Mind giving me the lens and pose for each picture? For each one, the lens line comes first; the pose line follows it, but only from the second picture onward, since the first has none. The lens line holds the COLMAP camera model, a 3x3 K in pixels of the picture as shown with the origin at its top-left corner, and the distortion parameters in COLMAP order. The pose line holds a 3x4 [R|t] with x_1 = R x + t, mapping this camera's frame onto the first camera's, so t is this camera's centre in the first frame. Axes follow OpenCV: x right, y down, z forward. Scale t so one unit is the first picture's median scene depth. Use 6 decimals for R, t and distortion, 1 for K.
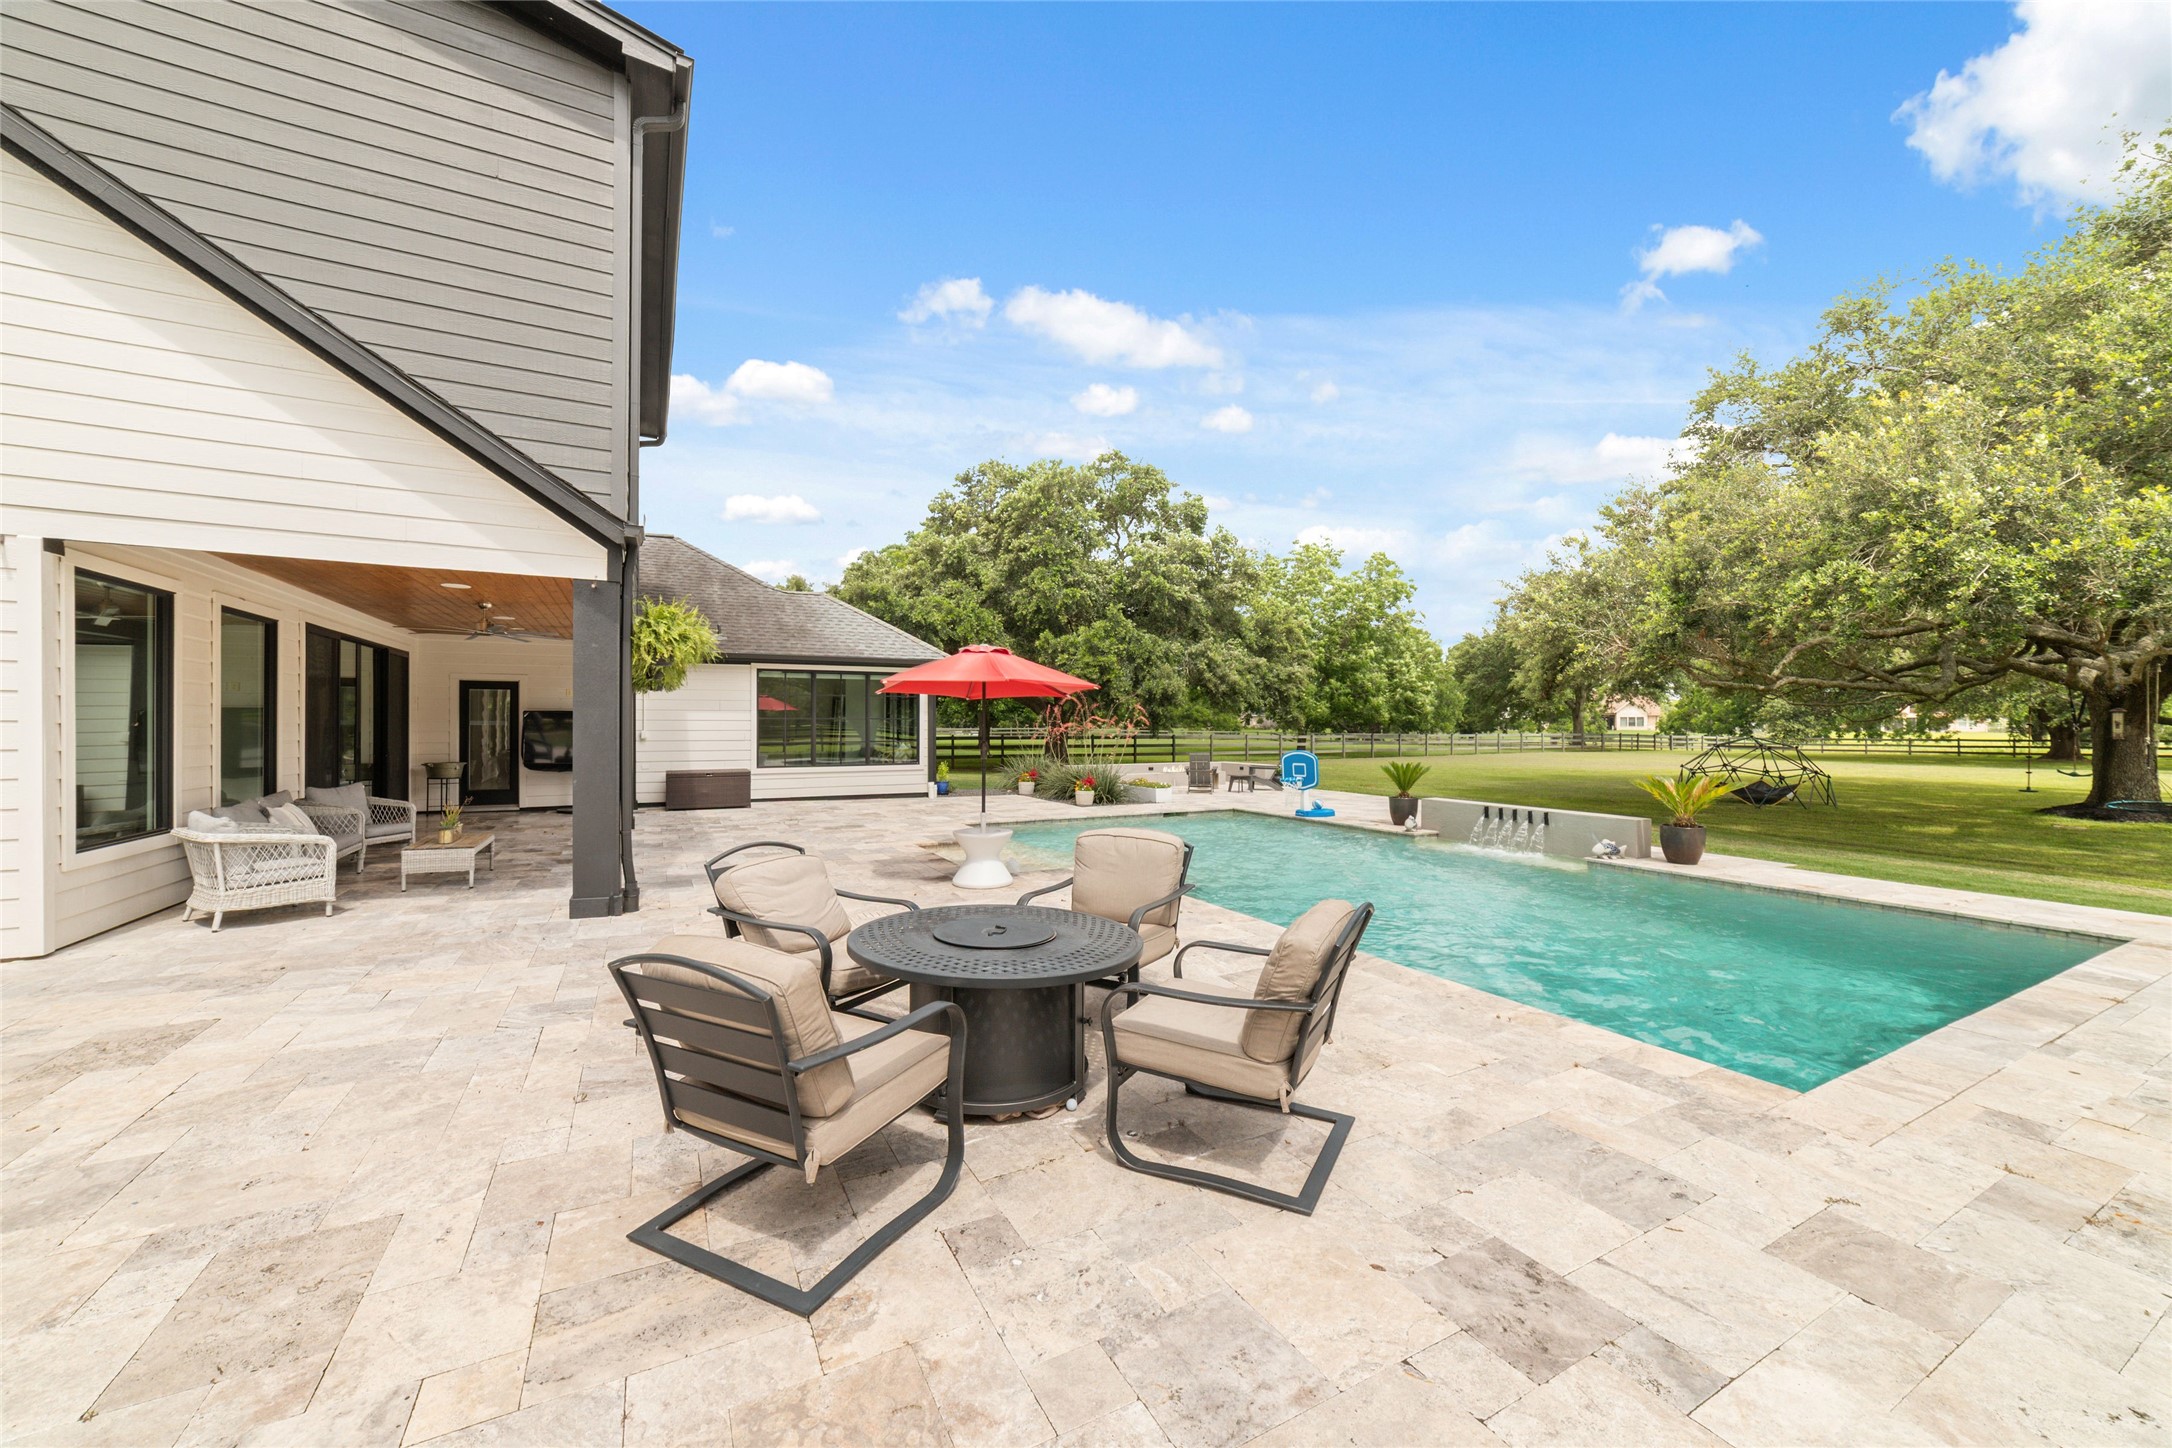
lens RADIAL K [[830.8, 0, 1101.0], [0, 830.8, 717.0], [0, 0, 1]] dist [-0.017281, 0.005833]
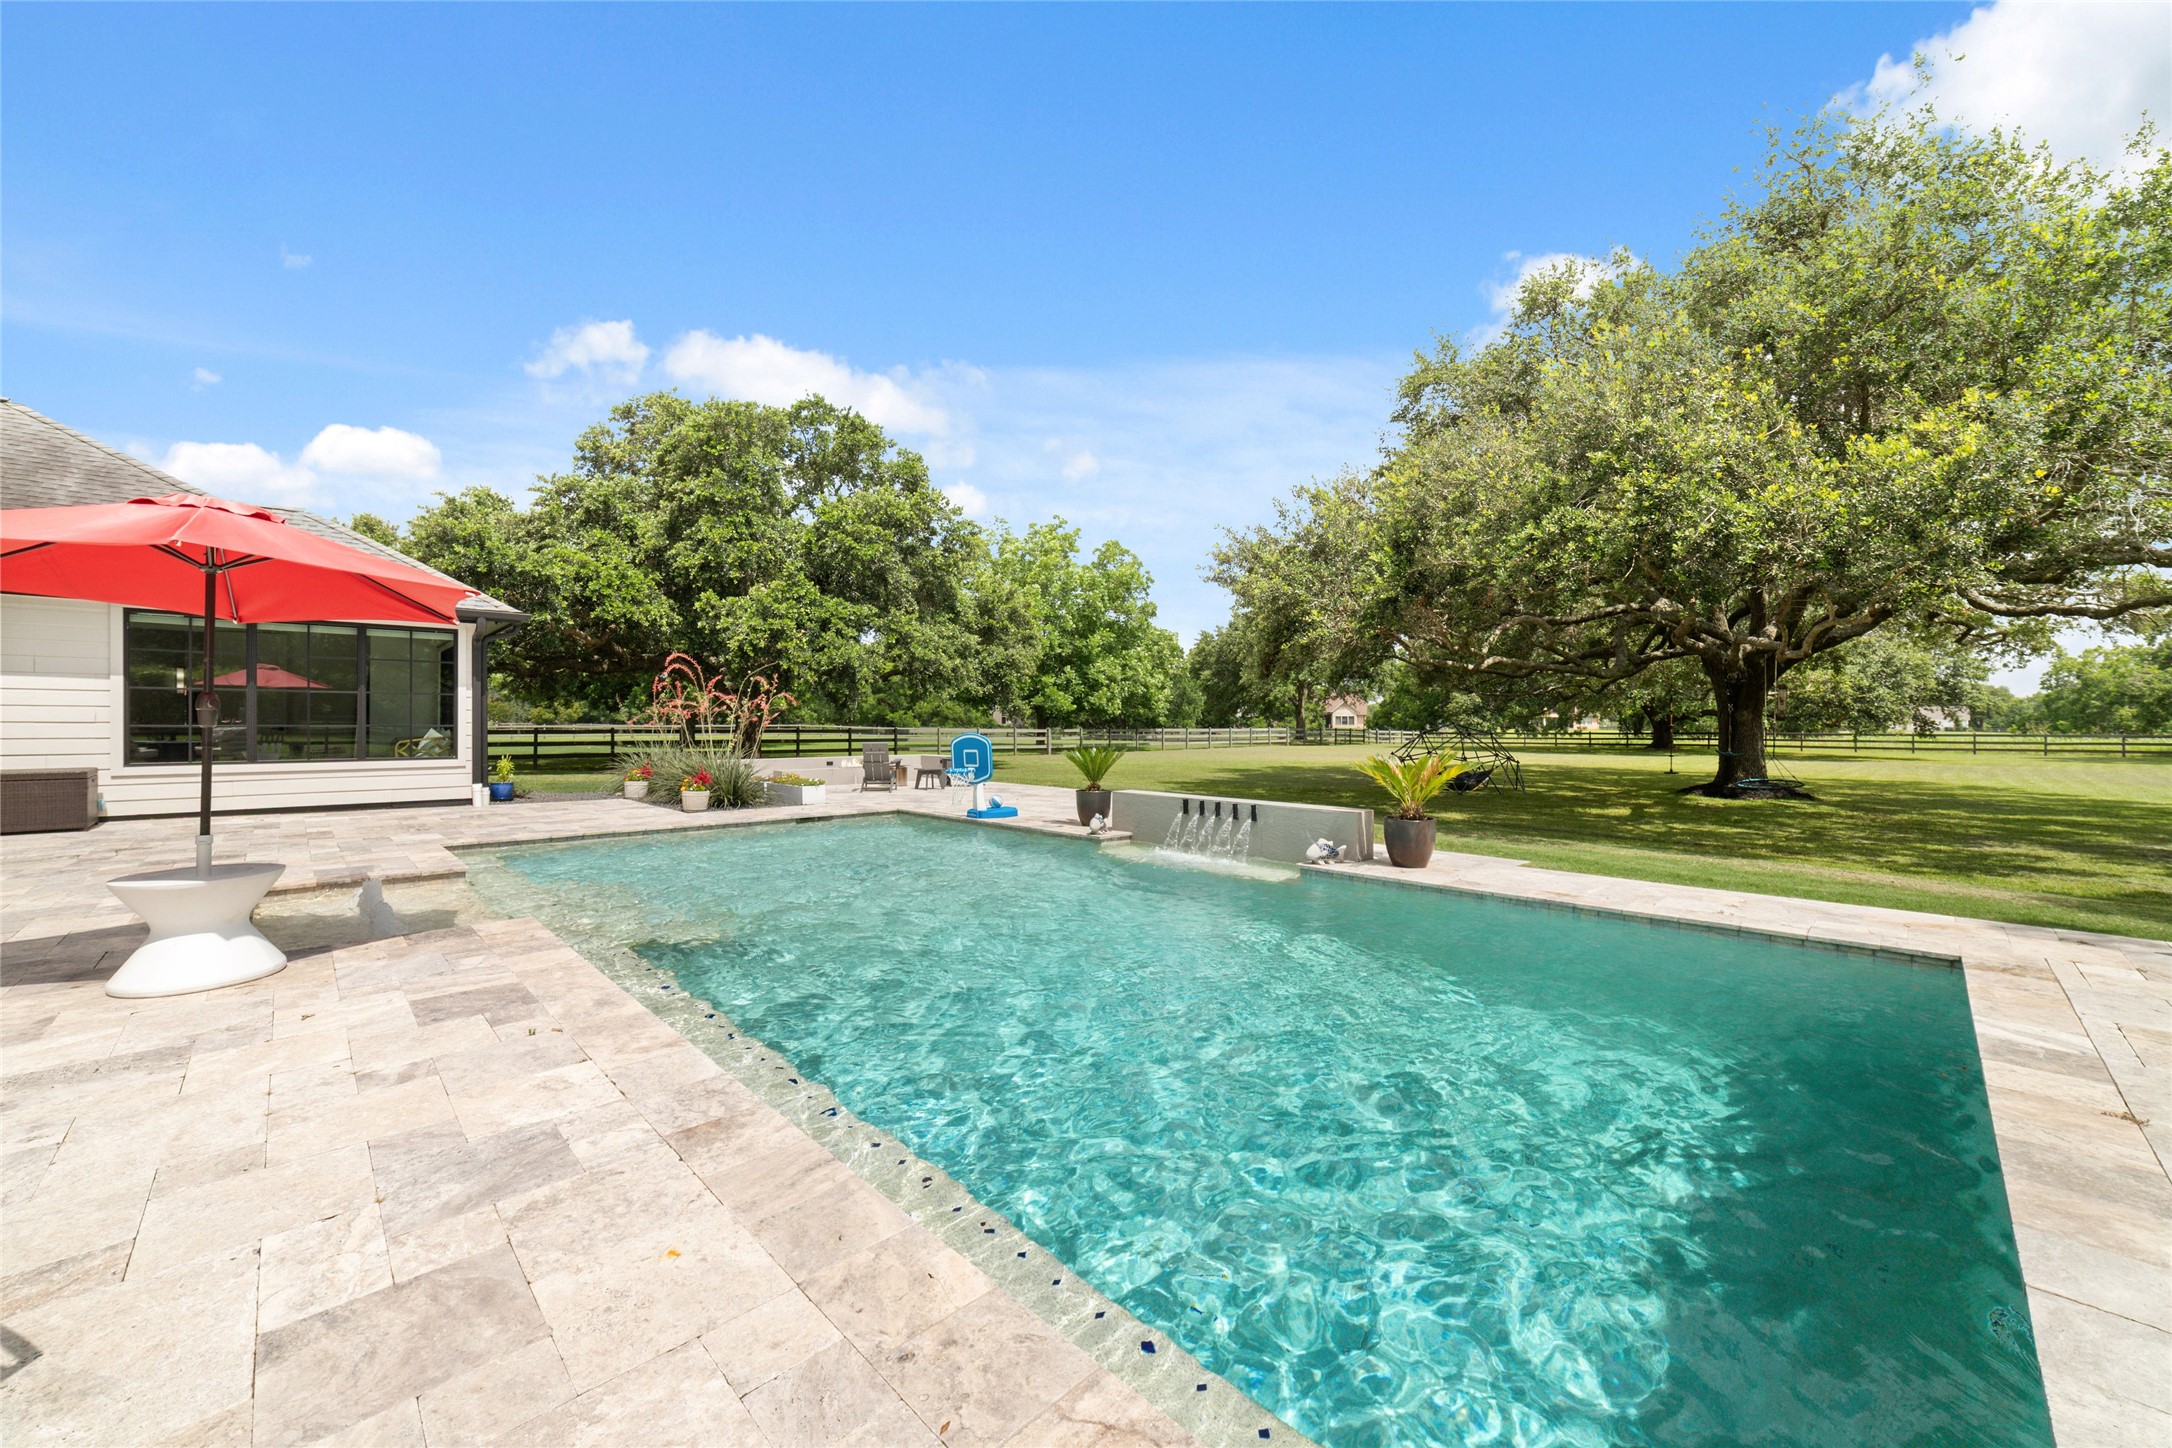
lens RADIAL K [[830.8, 0, 1094.2], [0, 830.8, 719.2], [0, 0, 1]] dist [-0.017281, 0.005833]
pose [[0.961338, 0.002140, 0.275362, 0.106508], [-0.003053, 0.999991, 0.002887, 0.019536], [-0.275353, -0.003616, 0.961336, 0.173644]]
